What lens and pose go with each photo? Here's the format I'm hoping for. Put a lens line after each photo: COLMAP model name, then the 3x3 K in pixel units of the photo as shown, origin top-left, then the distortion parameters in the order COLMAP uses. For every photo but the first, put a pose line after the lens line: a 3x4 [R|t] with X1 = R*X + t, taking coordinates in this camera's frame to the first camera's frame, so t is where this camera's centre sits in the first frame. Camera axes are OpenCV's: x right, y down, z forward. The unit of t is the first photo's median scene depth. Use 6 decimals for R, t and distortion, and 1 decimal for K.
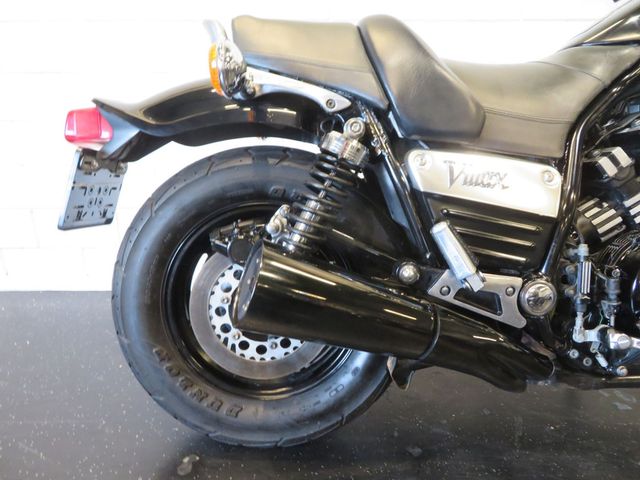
lens RADIAL K [[464.4, 0, 320.0], [0, 464.4, 240.0], [0, 0, 1]] dist [-0.000339, -0.000813]
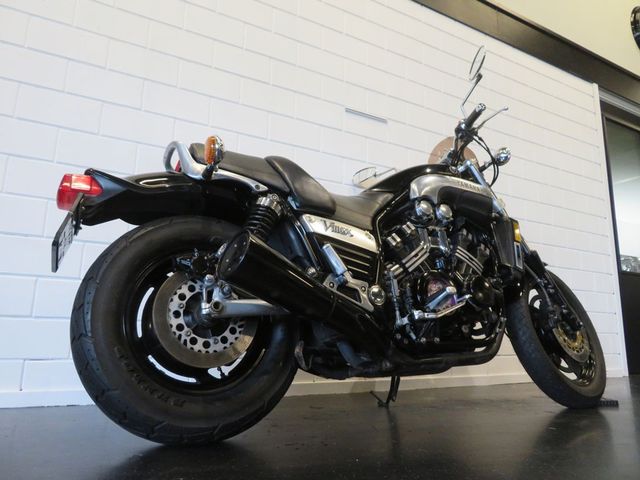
lens RADIAL K [[464.4, 0, 320.0], [0, 464.4, 240.0], [0, 0, 1]] dist [-0.000339, -0.000813]
pose [[0.878759, 0.114423, 0.463347, -0.496184], [0.138361, 0.868068, -0.476775, 0.662344], [-0.456770, 0.483079, 0.746991, -0.286854]]
